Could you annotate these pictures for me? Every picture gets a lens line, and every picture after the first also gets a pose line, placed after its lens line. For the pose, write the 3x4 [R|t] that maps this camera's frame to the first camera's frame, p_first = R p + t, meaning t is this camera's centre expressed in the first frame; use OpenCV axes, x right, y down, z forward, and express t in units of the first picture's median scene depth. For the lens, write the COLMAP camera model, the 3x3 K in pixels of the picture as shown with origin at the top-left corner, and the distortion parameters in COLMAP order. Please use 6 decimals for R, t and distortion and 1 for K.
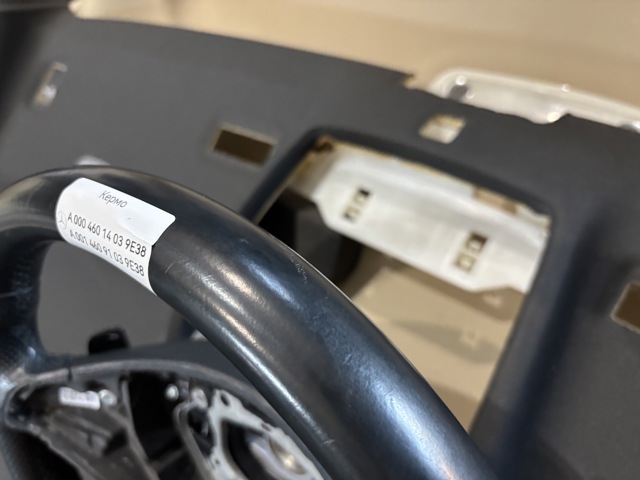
lens RADIAL K [[483.2, 0, 320.0], [0, 483.2, 240.0], [0, 0, 1]] dist [-0.002593, -0.068505]
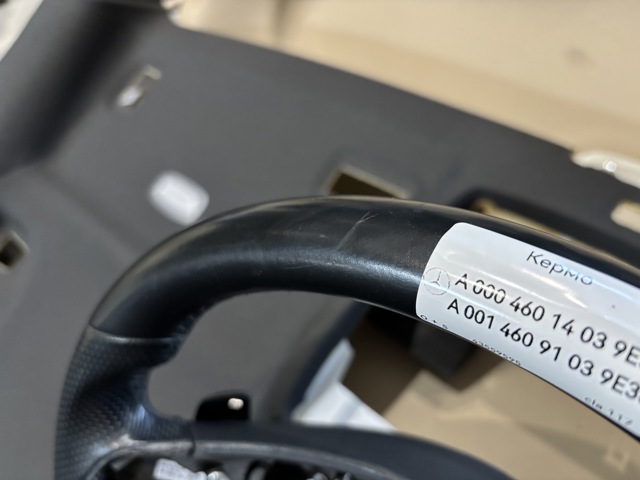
lens RADIAL K [[495.1, 0, 320.0], [0, 495.1, 240.0], [0, 0, 1]] dist [-0.002448, -0.070163]
pose [[0.985263, 0.169721, 0.021248, -0.324900], [-0.166498, 0.980092, -0.108160, 0.001617], [-0.039182, 0.103028, 0.993906, 0.139975]]
